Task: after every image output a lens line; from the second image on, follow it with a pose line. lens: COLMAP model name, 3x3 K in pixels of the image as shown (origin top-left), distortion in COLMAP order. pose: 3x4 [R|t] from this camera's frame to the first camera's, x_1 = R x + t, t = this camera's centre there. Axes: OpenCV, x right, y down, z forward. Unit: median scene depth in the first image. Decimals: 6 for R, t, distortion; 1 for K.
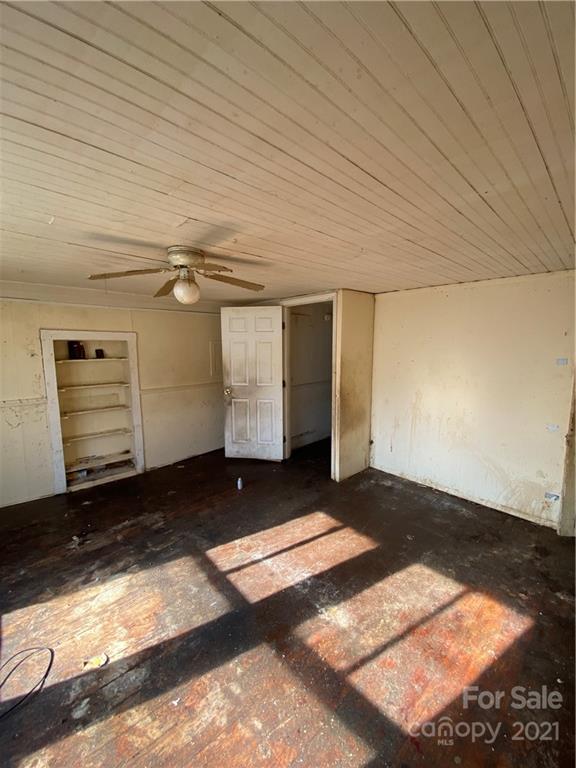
lens RADIAL K [[311.6, 0, 288.4], [0, 311.6, 382.4], [0, 0, 1]] dist [0.022964, -0.021437]
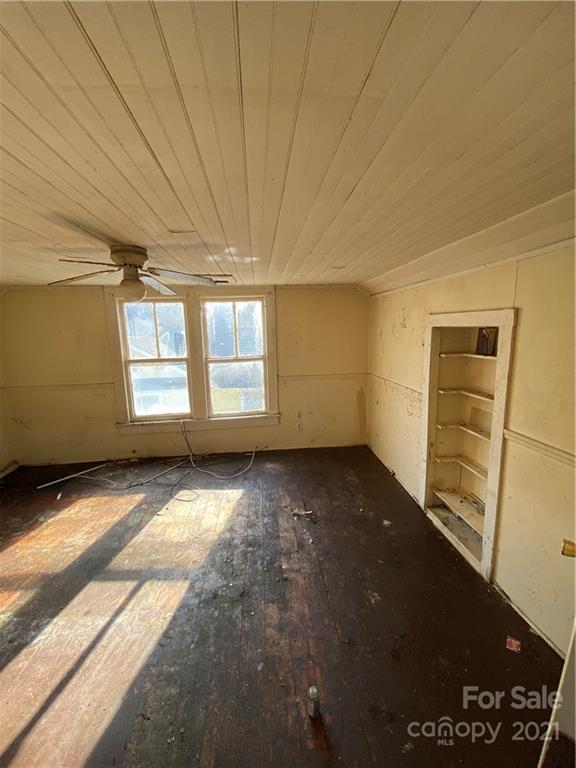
lens RADIAL K [[311.6, 0, 288.4], [0, 311.6, 382.4], [0, 0, 1]] dist [0.022964, -0.021437]
pose [[-0.617381, 0.147053, -0.772798, 0.166861], [-0.071497, 0.967818, 0.241281, -0.235206], [0.783409, 0.204215, -0.586999, 1.713062]]
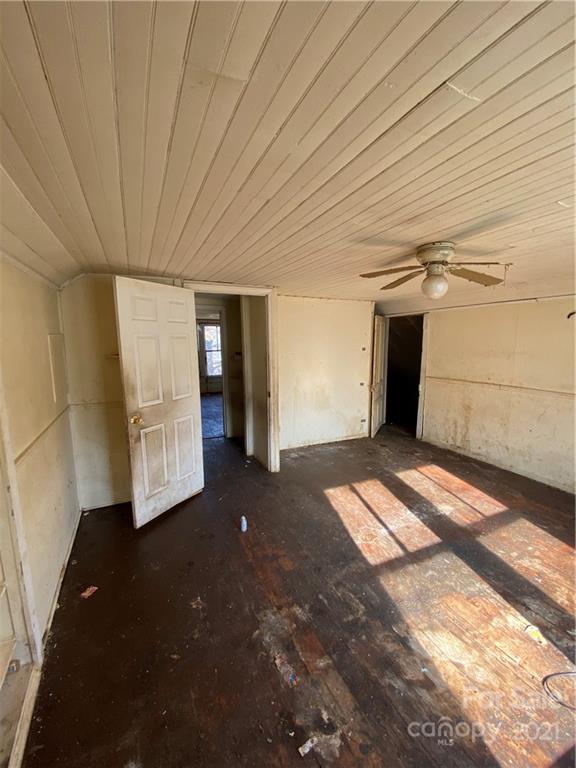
lens RADIAL K [[311.6, 0, 288.4], [0, 311.6, 382.4], [0, 0, 1]] dist [0.022964, -0.021437]
pose [[0.309186, -0.132837, 0.941679, -1.213246], [0.118862, 0.987830, 0.100321, -0.121821], [-0.943544, 0.080912, 0.321212, 0.949177]]
